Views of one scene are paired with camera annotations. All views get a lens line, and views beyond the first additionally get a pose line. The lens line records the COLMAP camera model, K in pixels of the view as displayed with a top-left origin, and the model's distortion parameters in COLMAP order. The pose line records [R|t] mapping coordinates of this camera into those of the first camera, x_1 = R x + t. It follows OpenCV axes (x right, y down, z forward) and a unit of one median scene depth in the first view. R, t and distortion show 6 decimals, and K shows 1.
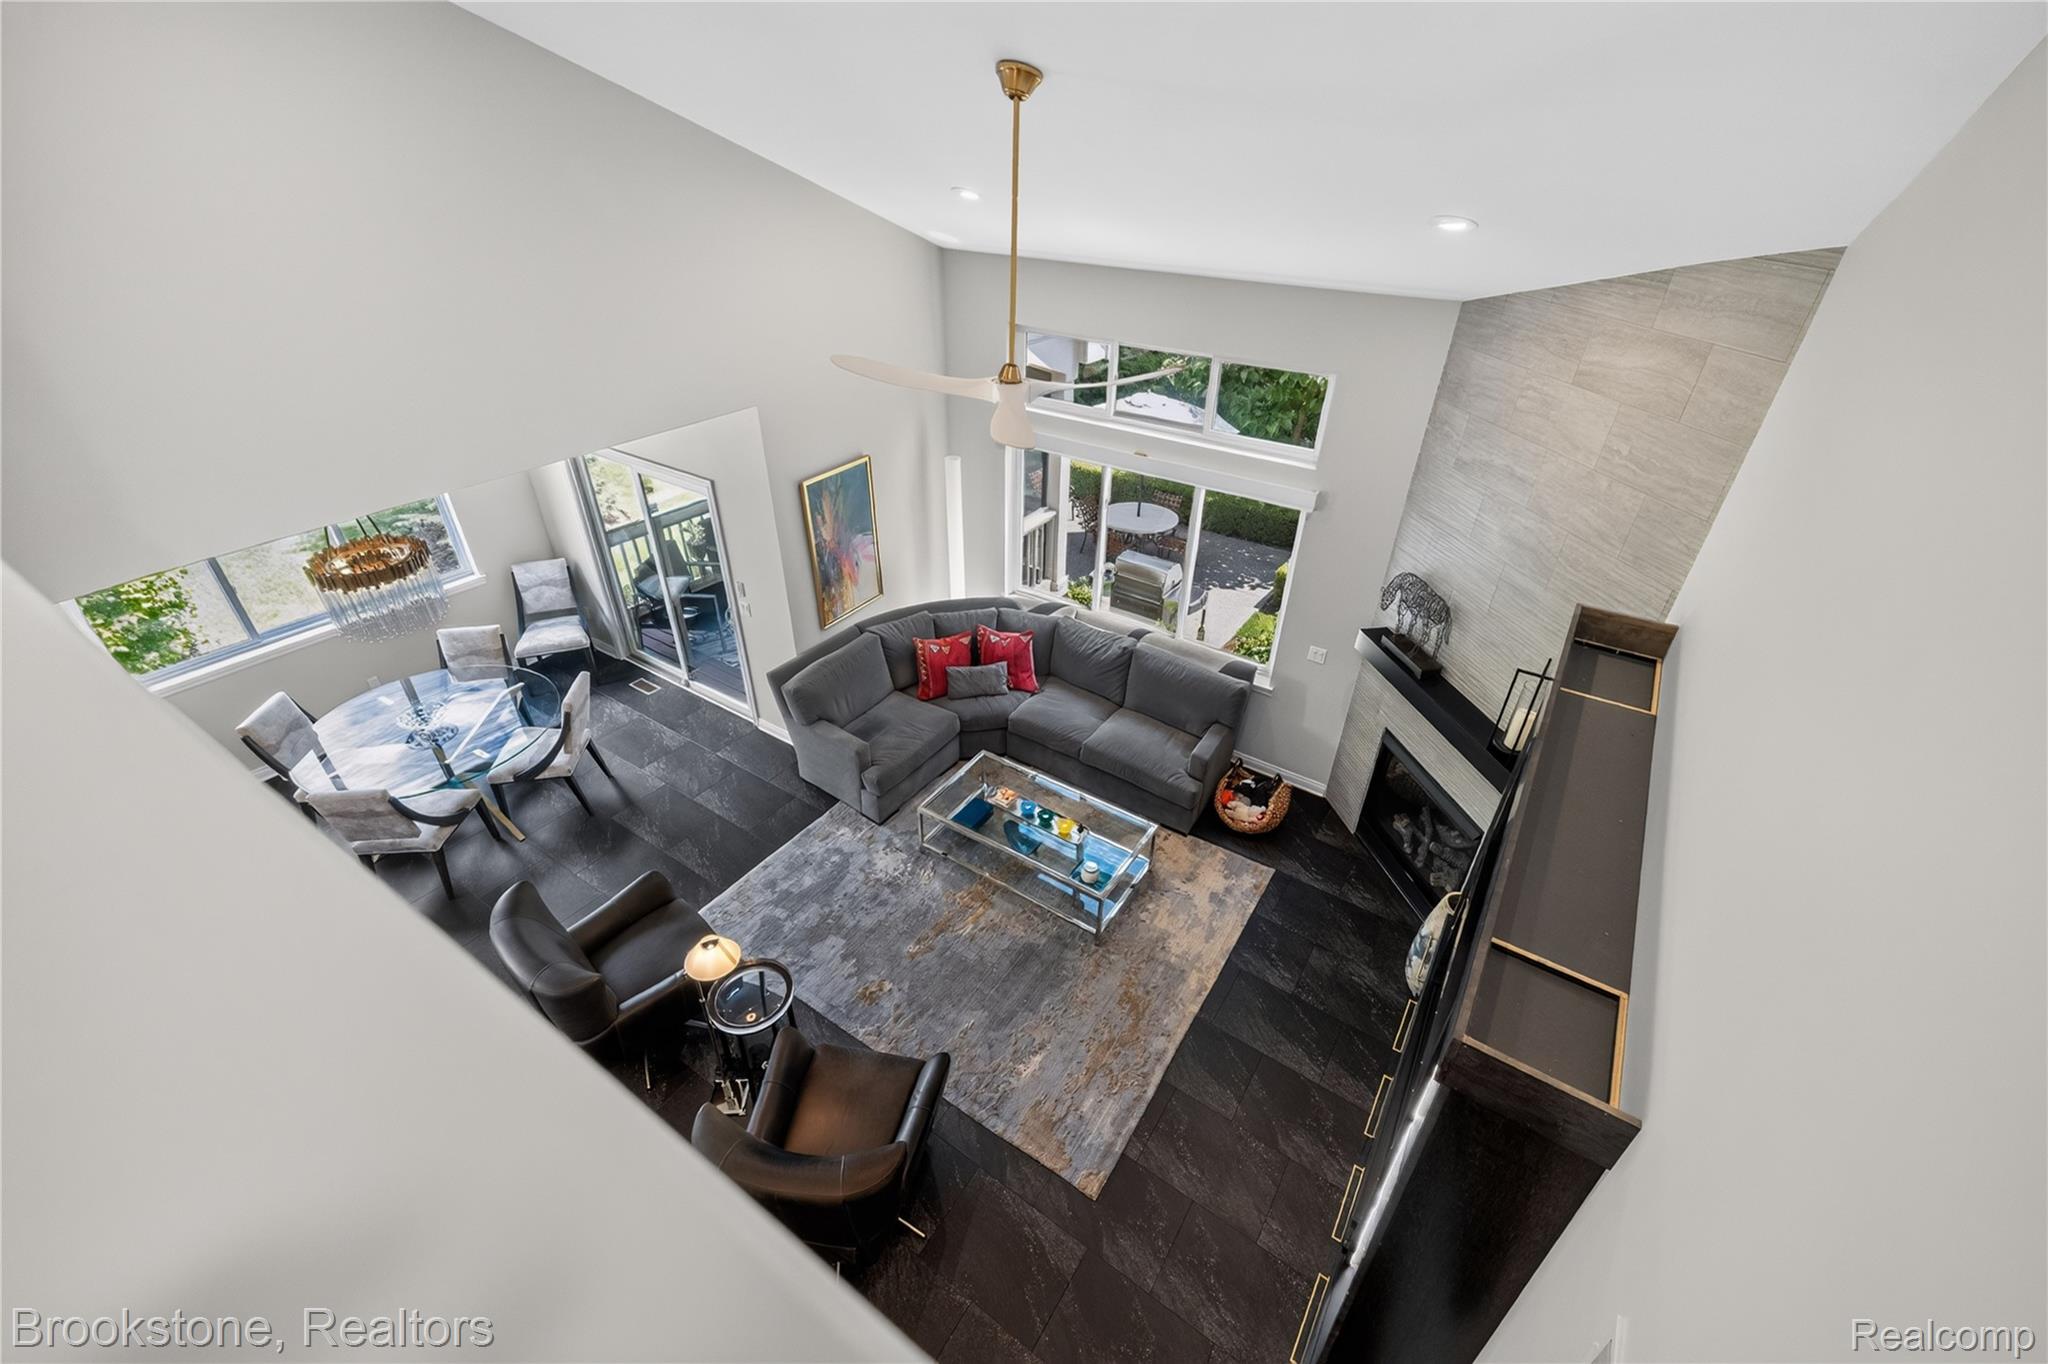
lens RADIAL K [[844.6, 0, 1014.5], [0, 844.6, 677.8], [0, 0, 1]] dist [-0.000253, -0.000043]
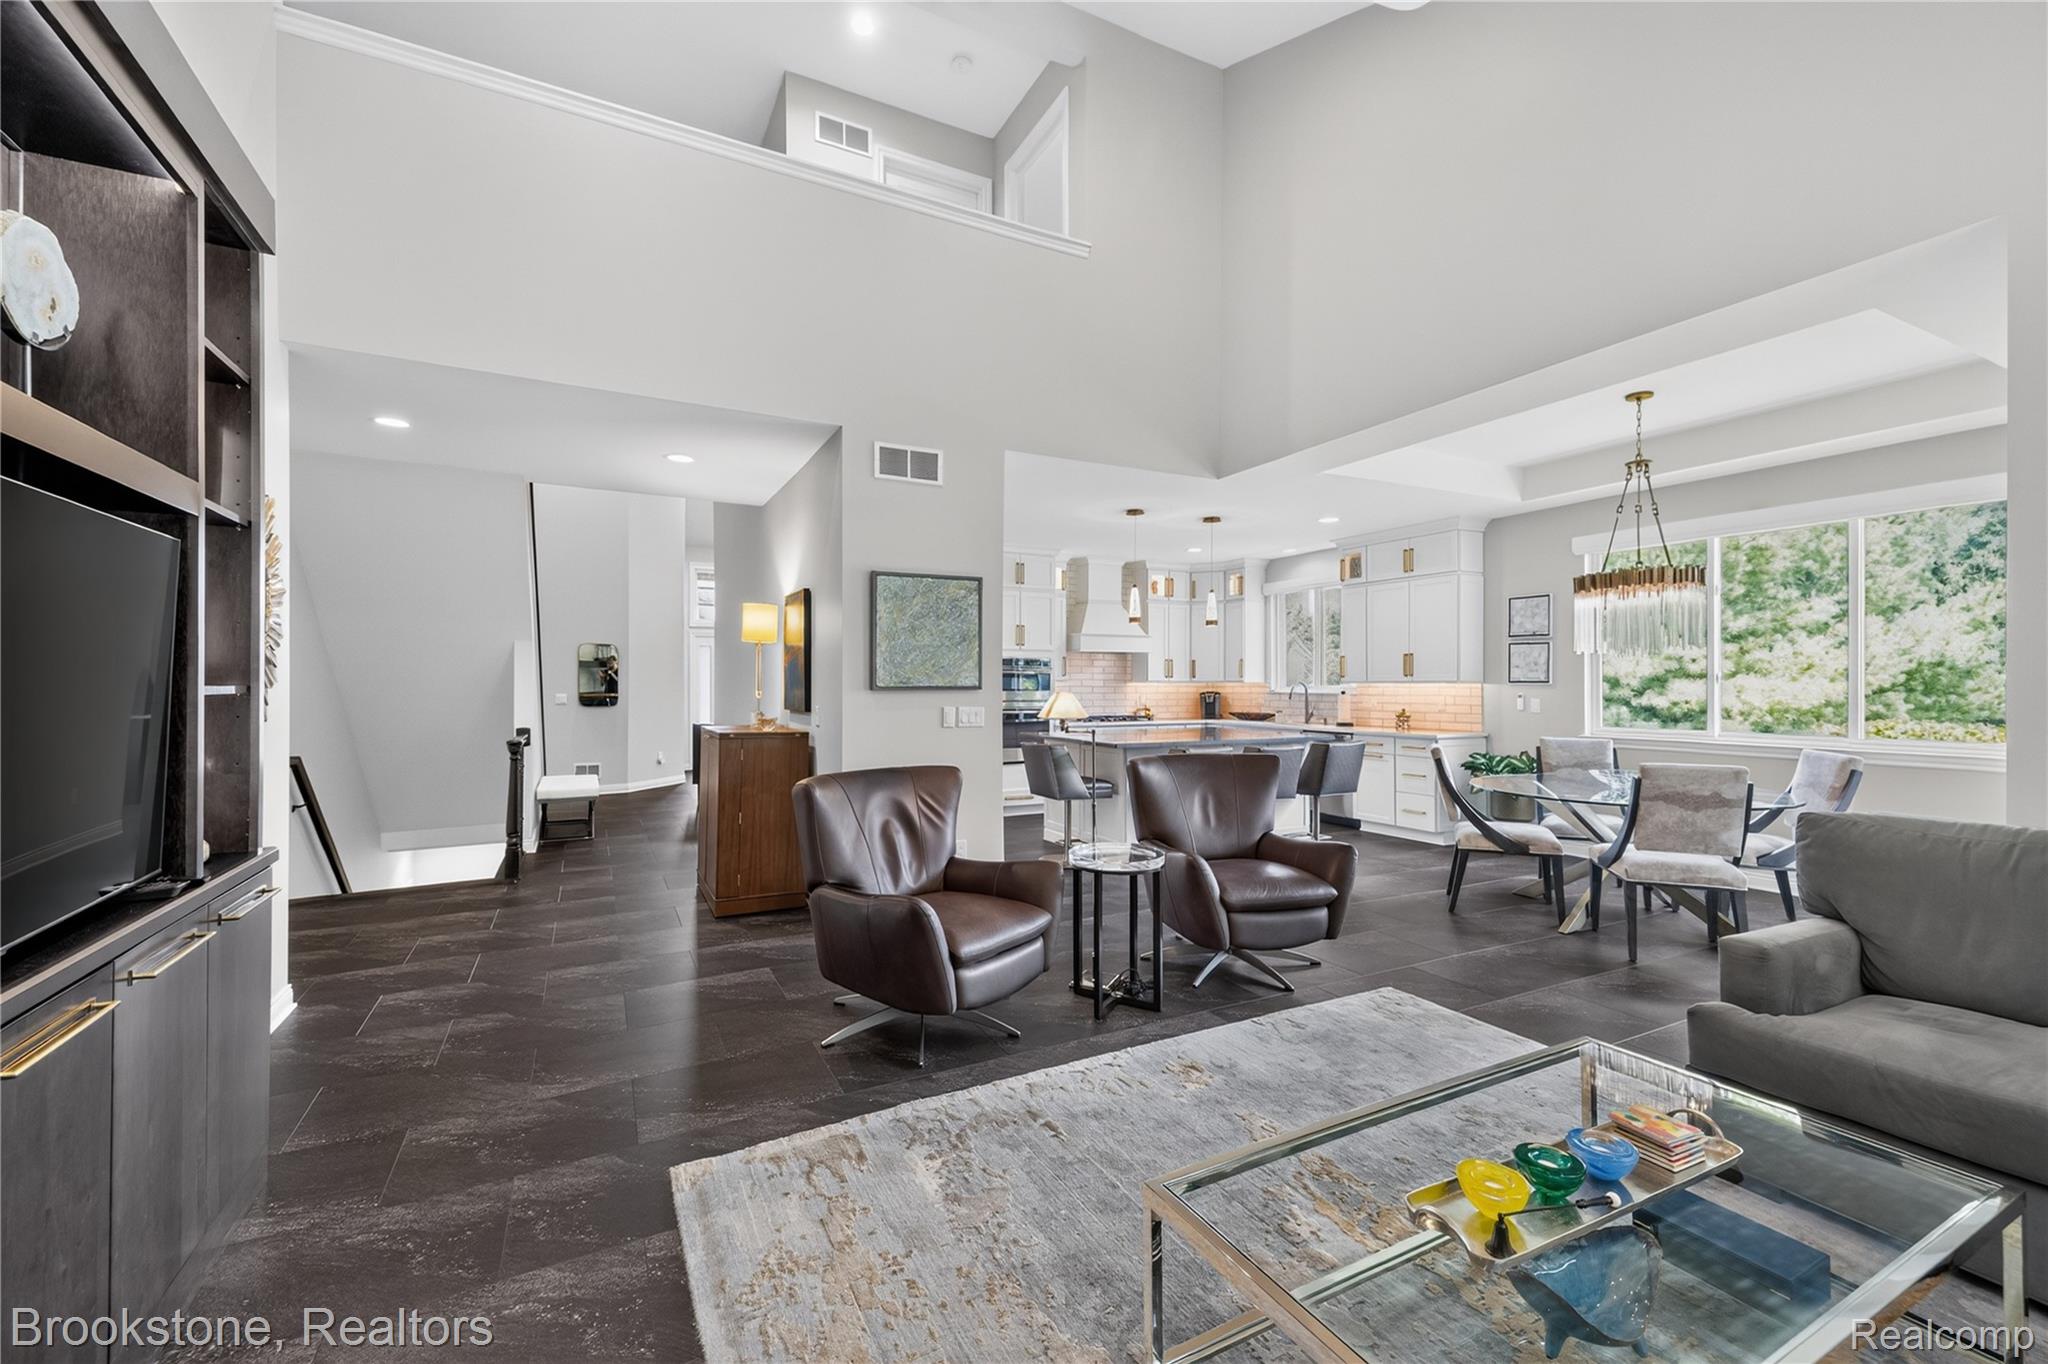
lens RADIAL K [[844.6, 0, 1014.5], [0, 844.6, 677.8], [0, 0, 1]] dist [-0.000253, -0.000043]
pose [[-0.477769, -0.011819, -0.878406, 0.547033], [-0.486003, 0.836510, 0.253084, 0.070583], [0.731805, 0.547823, -0.405403, 1.339408]]
